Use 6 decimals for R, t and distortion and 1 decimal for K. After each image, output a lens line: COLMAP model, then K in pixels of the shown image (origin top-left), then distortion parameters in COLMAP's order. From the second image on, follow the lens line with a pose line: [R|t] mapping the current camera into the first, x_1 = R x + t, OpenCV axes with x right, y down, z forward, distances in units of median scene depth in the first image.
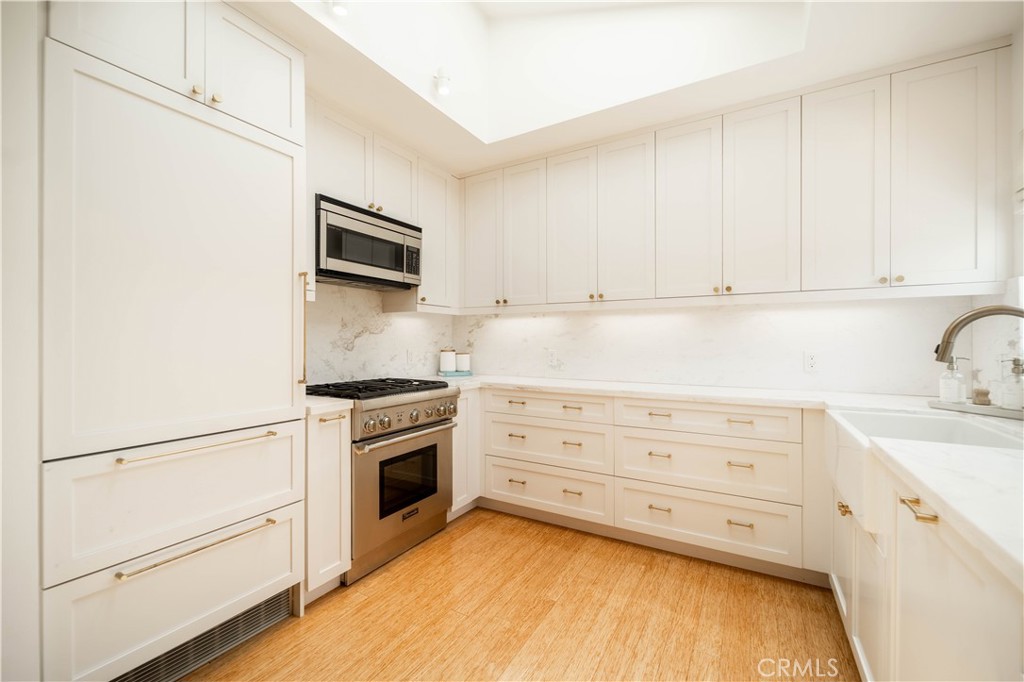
lens RADIAL K [[422.4, 0, 512.0], [0, 422.4, 341.0], [0, 0, 1]] dist [0.001829, -0.000096]
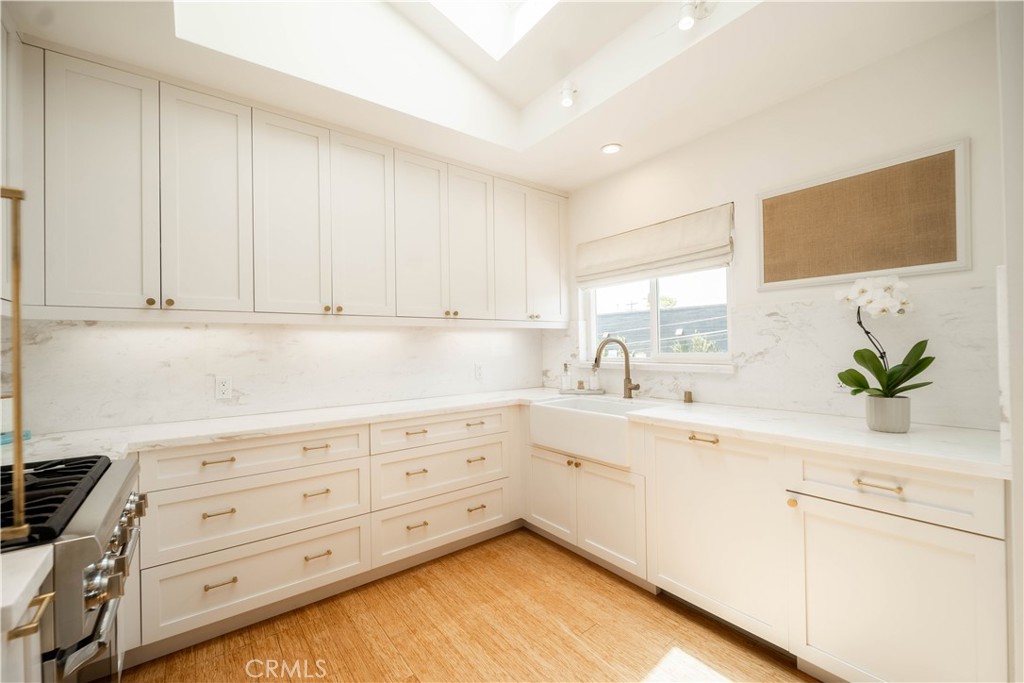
lens RADIAL K [[414.6, 0, 512.0], [0, 414.6, 341.5], [0, 0, 1]] dist [0.005622, -0.004724]
pose [[0.382115, 0.005215, 0.924100, -0.506923], [0.016513, 0.999786, -0.012470, -0.029462], [-0.923967, 0.020024, 0.381947, 0.420869]]
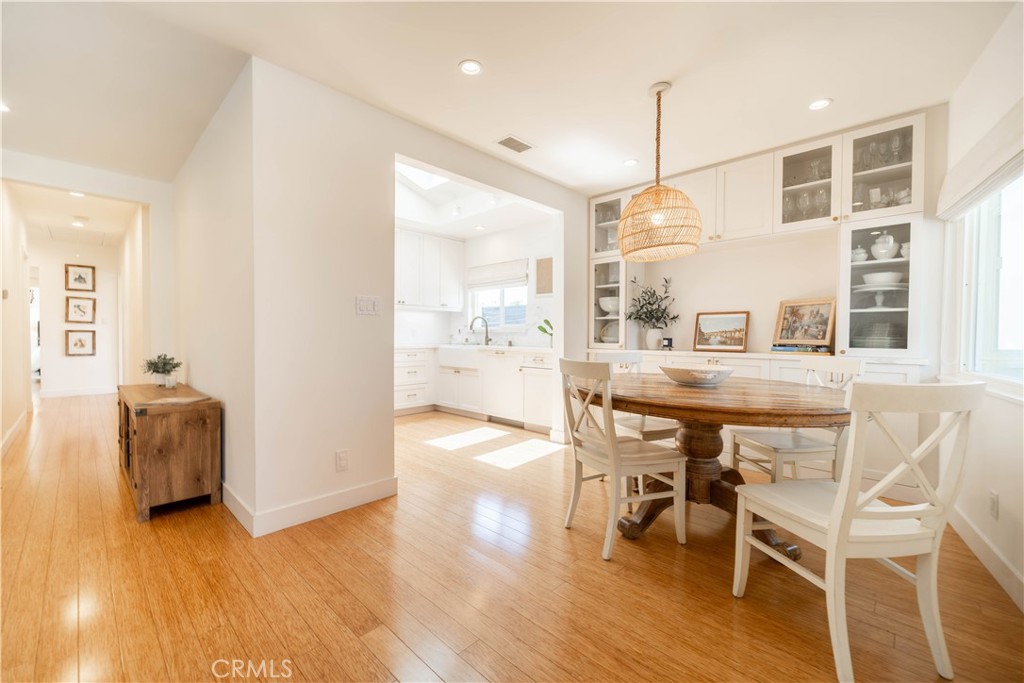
lens RADIAL K [[414.6, 0, 512.0], [0, 414.6, 341.5], [0, 0, 1]] dist [0.005622, -0.004724]
pose [[0.237138, -0.013367, 0.971384, -1.696530], [-0.006435, 0.999862, 0.015330, 0.062935], [-0.971455, -0.009886, 0.237019, -0.181416]]
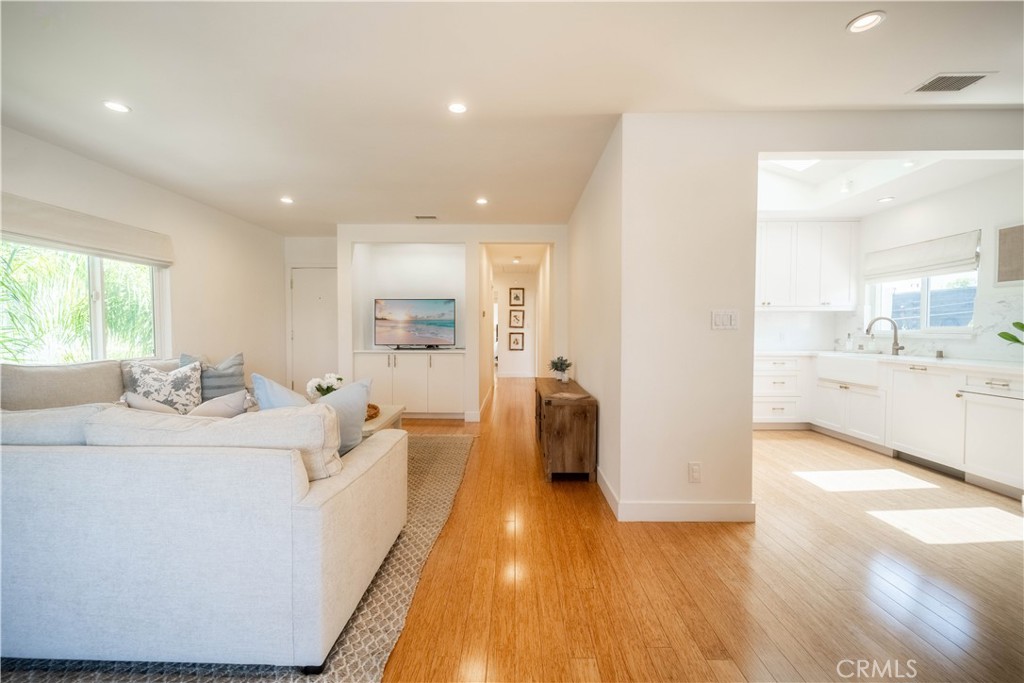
lens RADIAL K [[414.6, 0, 512.0], [0, 414.6, 341.5], [0, 0, 1]] dist [0.005622, -0.004724]
pose [[0.869354, -0.013051, 0.494017, -1.719187], [-0.001841, 0.999559, 0.029646, 0.010224], [-0.494186, -0.026683, 0.868947, -0.208535]]
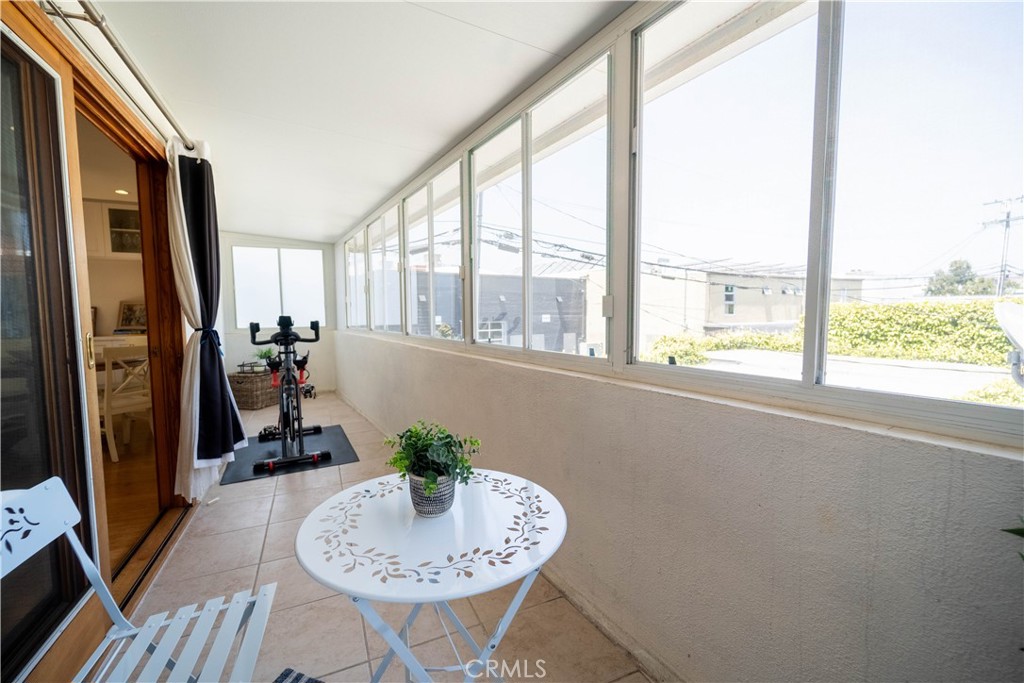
lens RADIAL K [[414.6, 0, 512.0], [0, 414.6, 341.5], [0, 0, 1]] dist [0.005622, -0.004724]
pose [[-0.823320, -0.034657, 0.566519, -3.047651], [0.005725, 0.997576, 0.069347, 0.009000], [-0.567549, 0.060338, -0.821126, -0.113634]]
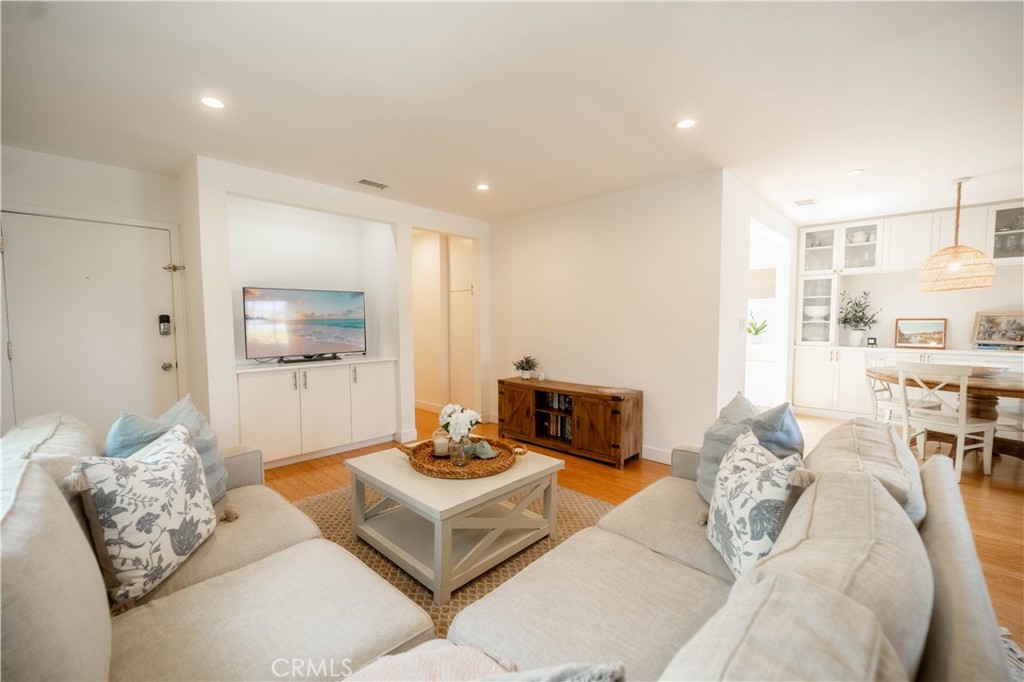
lens RADIAL K [[414.6, 0, 512.0], [0, 414.6, 341.0], [0, 0, 1]] dist [0.005622, -0.004724]
pose [[0.227832, -0.054251, 0.972188, -2.531439], [0.004293, 0.998493, 0.054712, -0.045825], [-0.973691, -0.008292, 0.227721, 1.012769]]
